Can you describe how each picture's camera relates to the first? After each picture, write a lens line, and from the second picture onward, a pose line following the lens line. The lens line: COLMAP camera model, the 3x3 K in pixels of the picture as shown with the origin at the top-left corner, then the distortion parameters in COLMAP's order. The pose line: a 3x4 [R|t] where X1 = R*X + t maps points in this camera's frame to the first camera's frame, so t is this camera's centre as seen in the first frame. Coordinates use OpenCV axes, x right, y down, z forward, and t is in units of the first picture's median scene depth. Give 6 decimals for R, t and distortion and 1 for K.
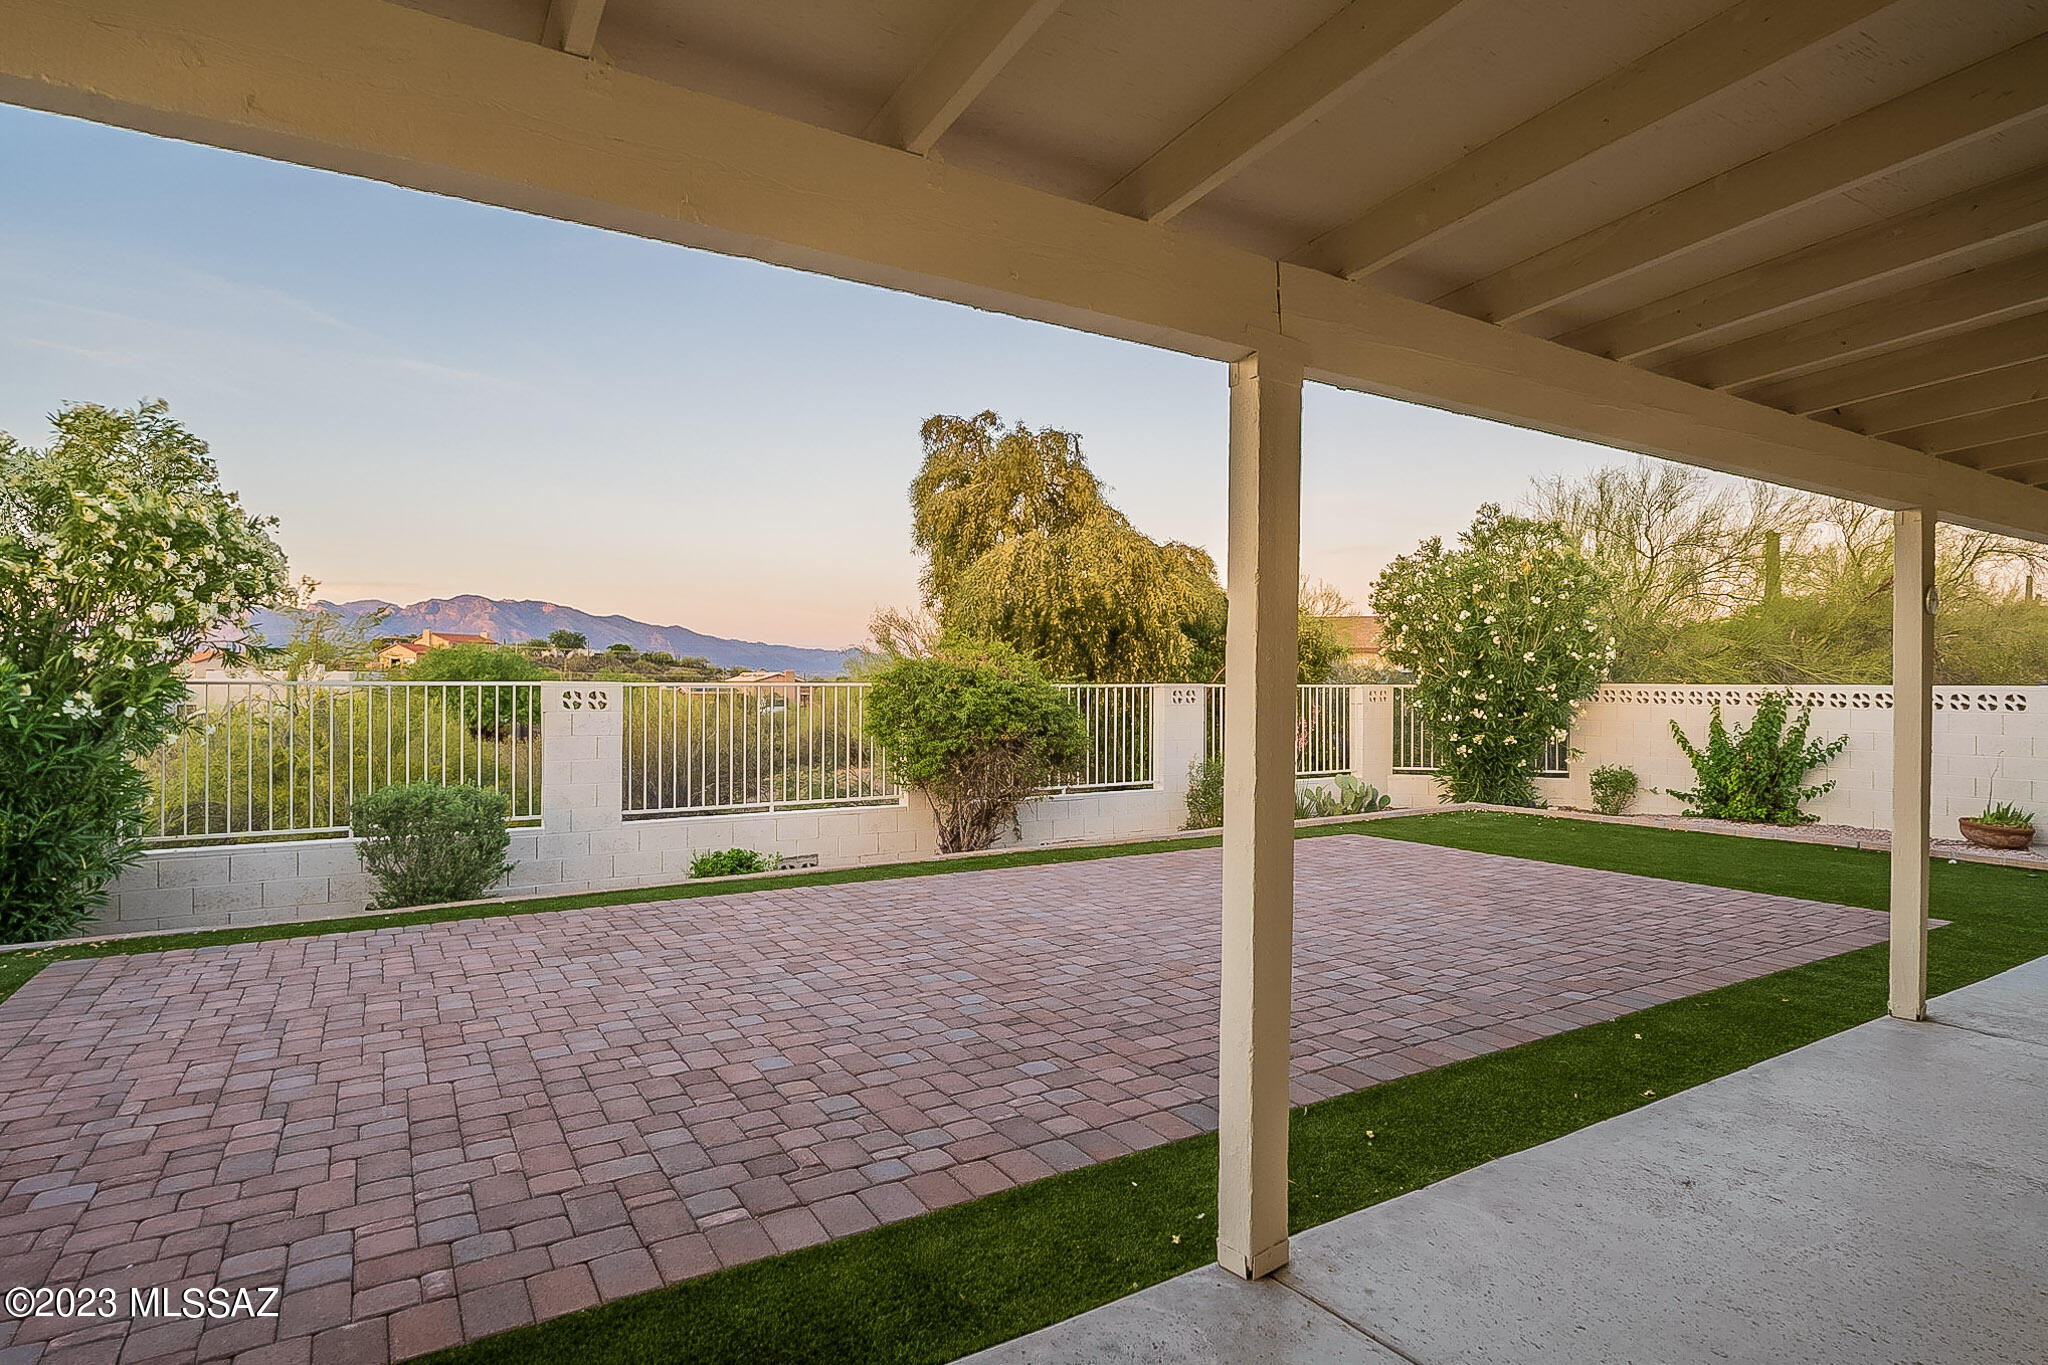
lens RADIAL K [[1057.7, 0, 1024.0], [0, 1057.7, 682.5], [0, 0, 1]] dist [0.006283, 0.000651]
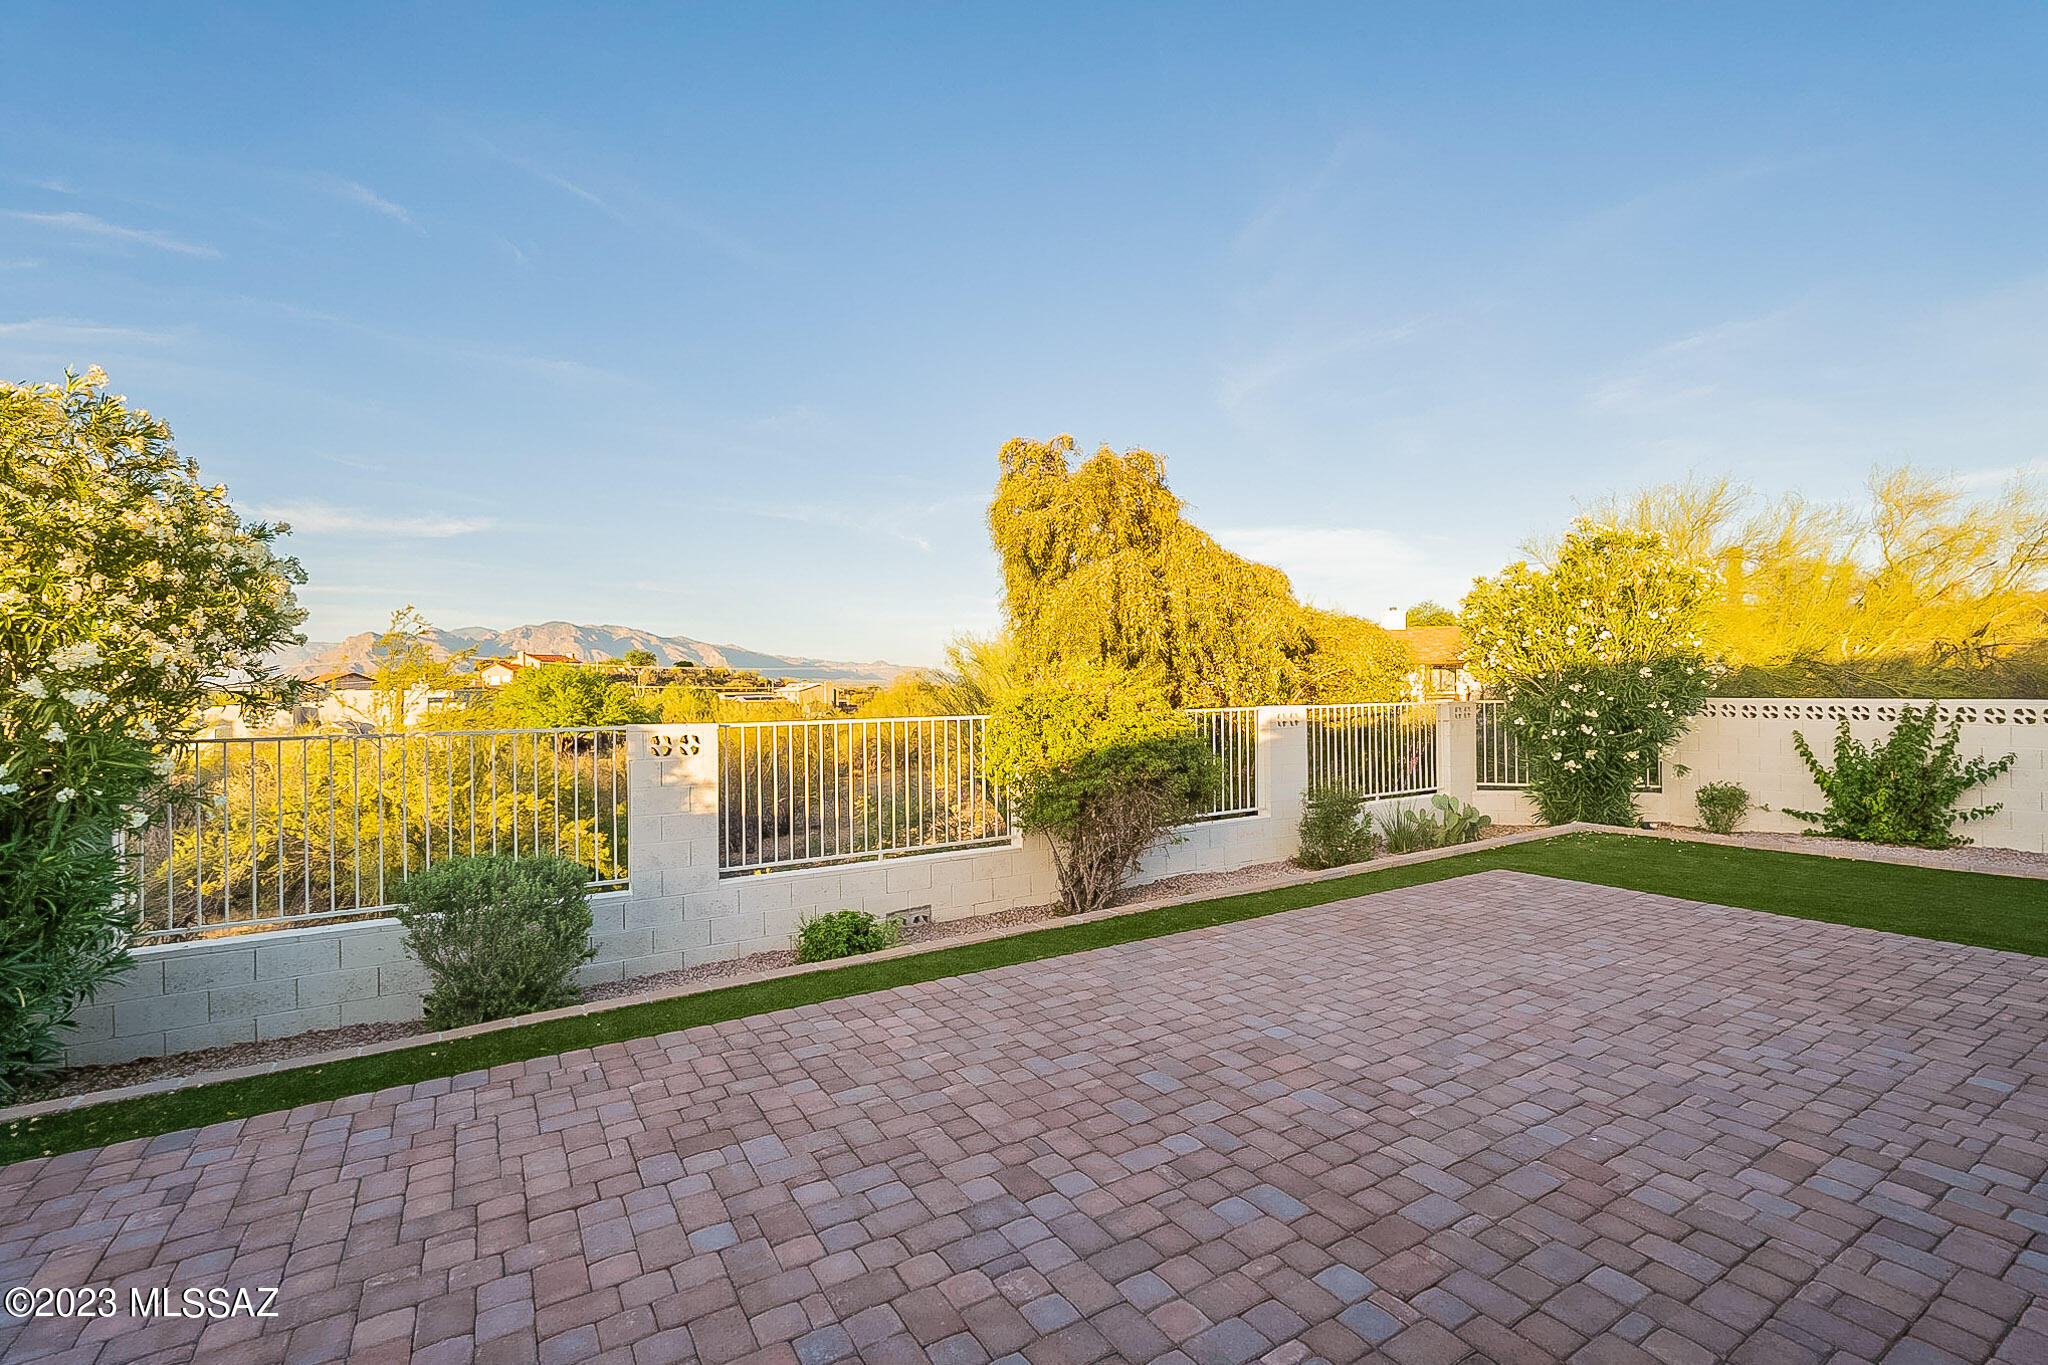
lens RADIAL K [[907.4, 0, 1024.0], [0, 907.4, 682.5], [0, 0, 1]] dist [0.000177, 0.000270]
pose [[0.999882, -0.013516, -0.007330, -0.088736], [0.013462, 0.999883, -0.007327, -0.018294], [0.007429, 0.007228, 0.999946, 0.184371]]
